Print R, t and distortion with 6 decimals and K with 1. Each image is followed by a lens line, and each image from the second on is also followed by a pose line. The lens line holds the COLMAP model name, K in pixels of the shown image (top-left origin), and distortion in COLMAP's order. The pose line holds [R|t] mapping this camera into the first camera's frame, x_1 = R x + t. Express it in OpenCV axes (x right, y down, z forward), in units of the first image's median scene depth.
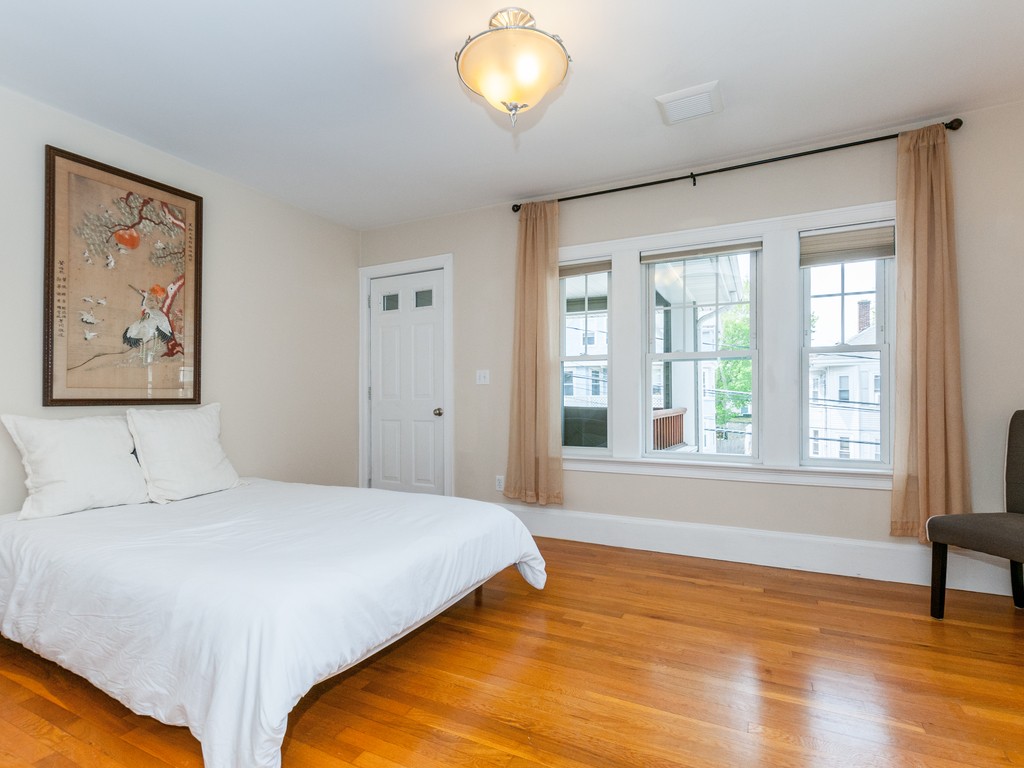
lens RADIAL K [[500.4, 0, 513.1], [0, 500.4, 395.4], [0, 0, 1]] dist [0.000568, -0.001075]
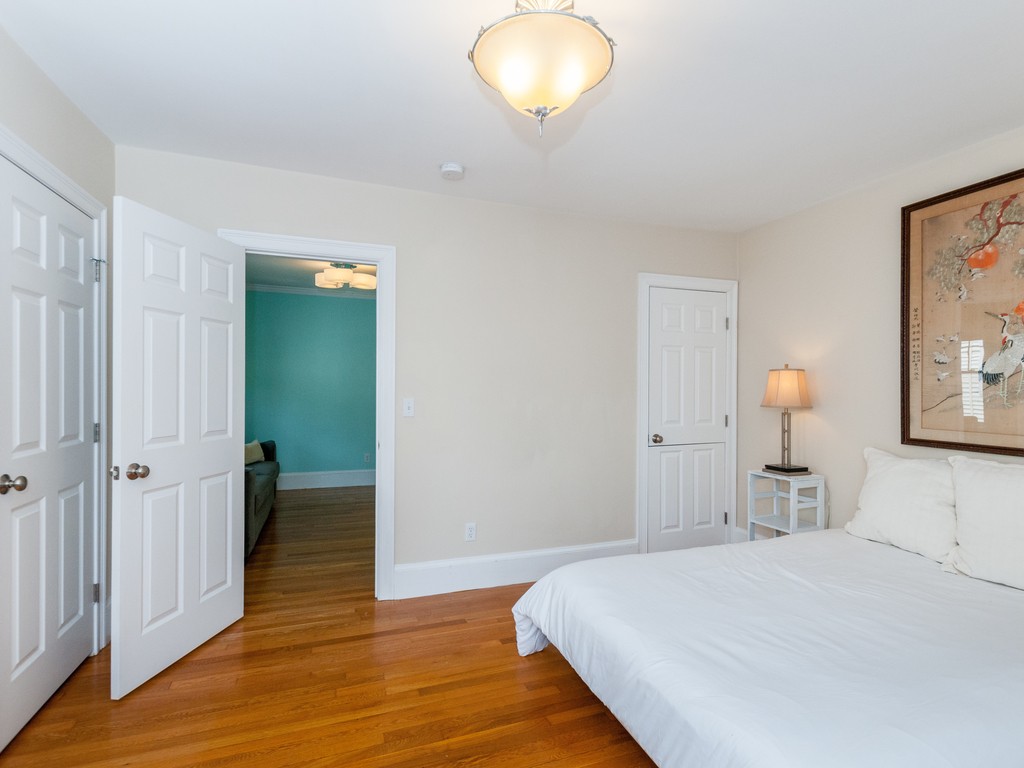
lens RADIAL K [[500.4, 0, 513.1], [0, 500.4, 395.4], [0, 0, 1]] dist [0.000568, -0.001075]
pose [[-0.685686, 0.010280, -0.727825, 0.448591], [-0.004220, 0.999827, 0.018097, -0.099786], [0.727885, 0.015481, -0.685524, 1.101764]]
